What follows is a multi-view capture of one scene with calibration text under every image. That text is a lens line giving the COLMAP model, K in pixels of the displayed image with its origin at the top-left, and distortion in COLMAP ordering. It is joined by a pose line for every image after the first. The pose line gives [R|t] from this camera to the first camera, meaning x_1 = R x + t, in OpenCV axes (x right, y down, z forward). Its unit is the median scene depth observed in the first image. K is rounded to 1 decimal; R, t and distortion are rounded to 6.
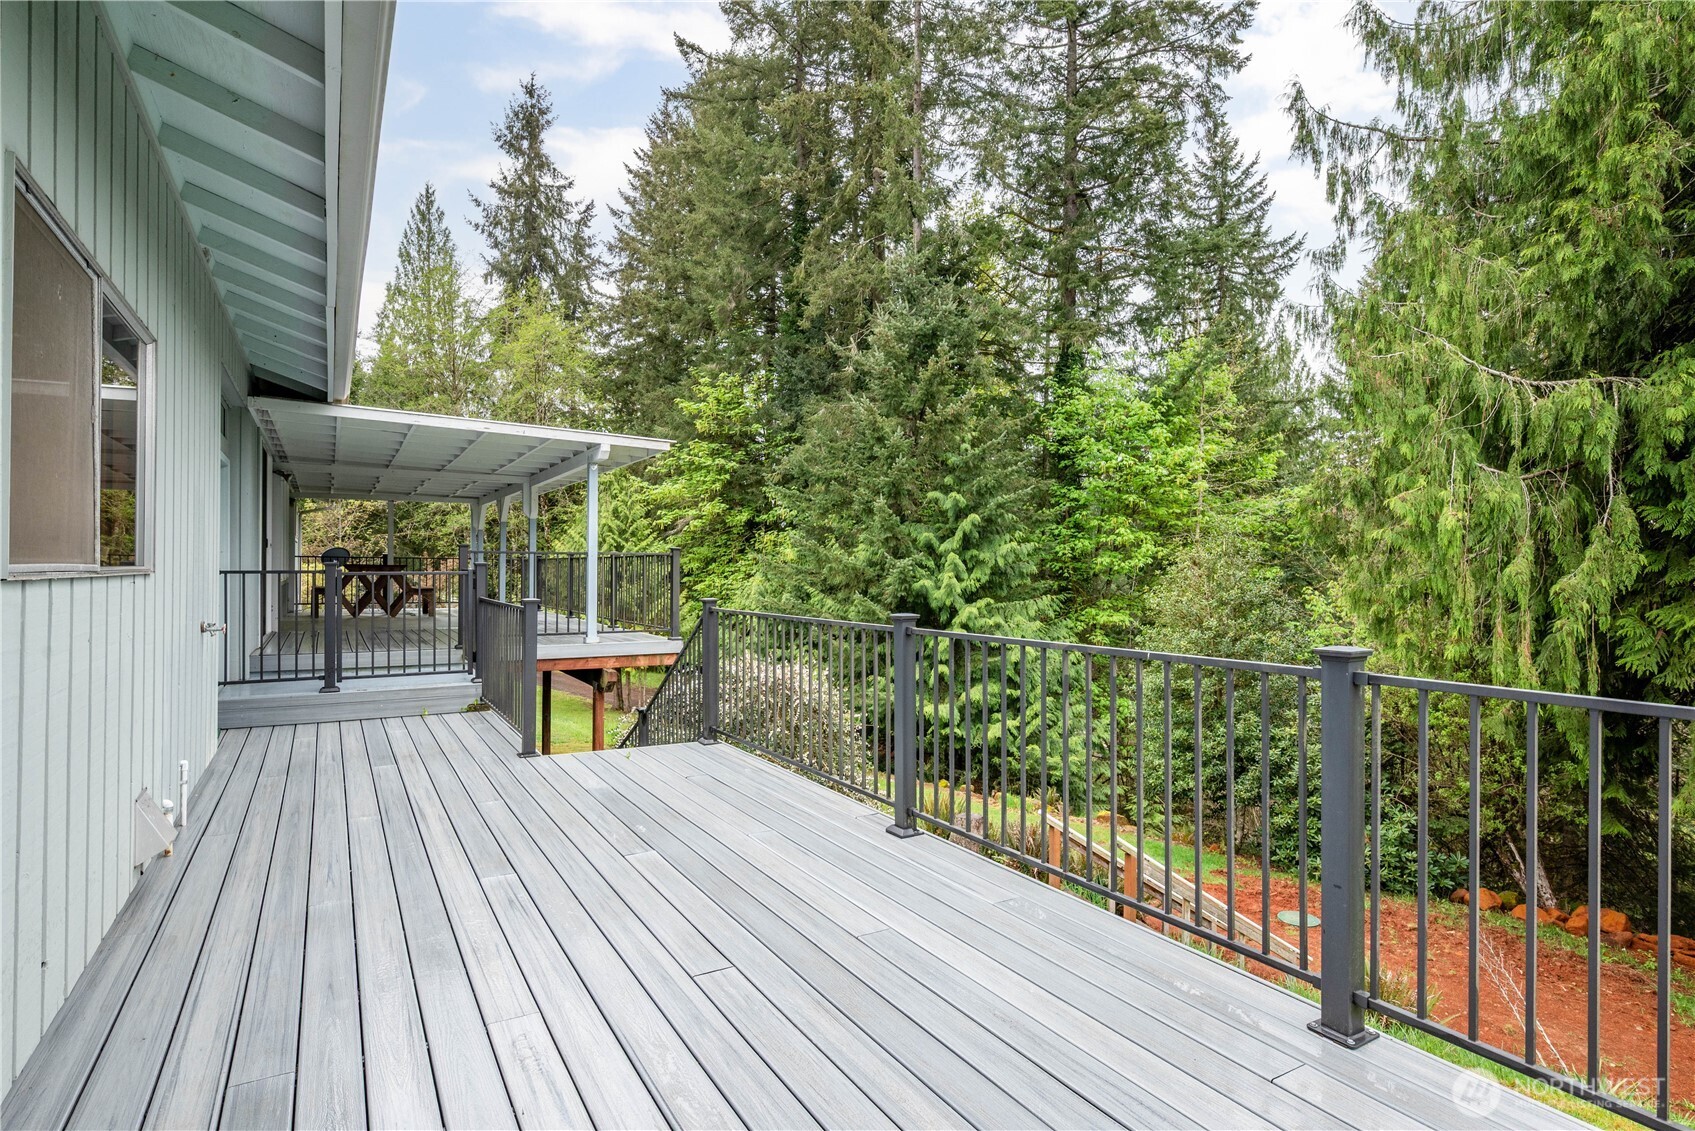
lens RADIAL K [[895.6, 0, 847.5], [0, 895.6, 565.5], [0, 0, 1]] dist [-0.001383, -0.000188]
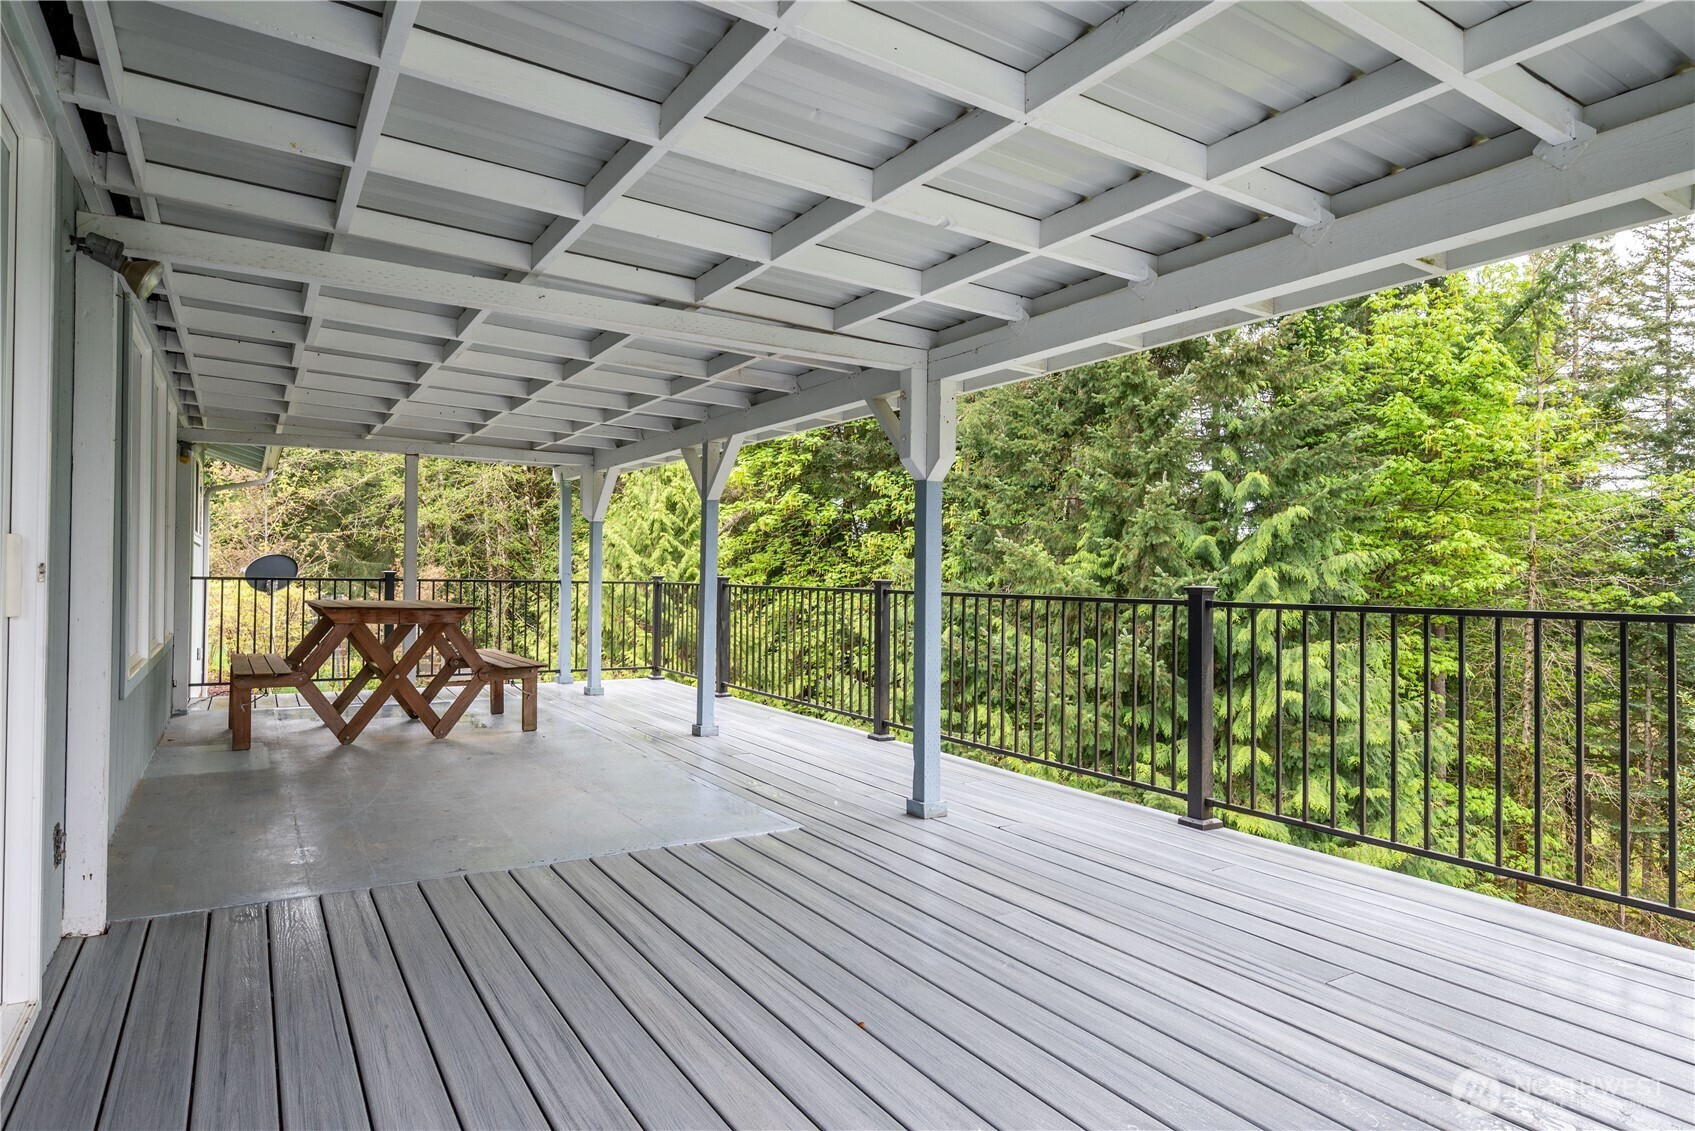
lens RADIAL K [[978.0, 0, 847.5], [0, 978.0, 565.5], [0, 0, 1]] dist [-0.003279, -0.000679]
pose [[0.999548, 0.004615, 0.029693, -0.125910], [-0.004455, 0.999975, -0.005453, -0.006627], [-0.029717, 0.005319, 0.999544, 0.207488]]
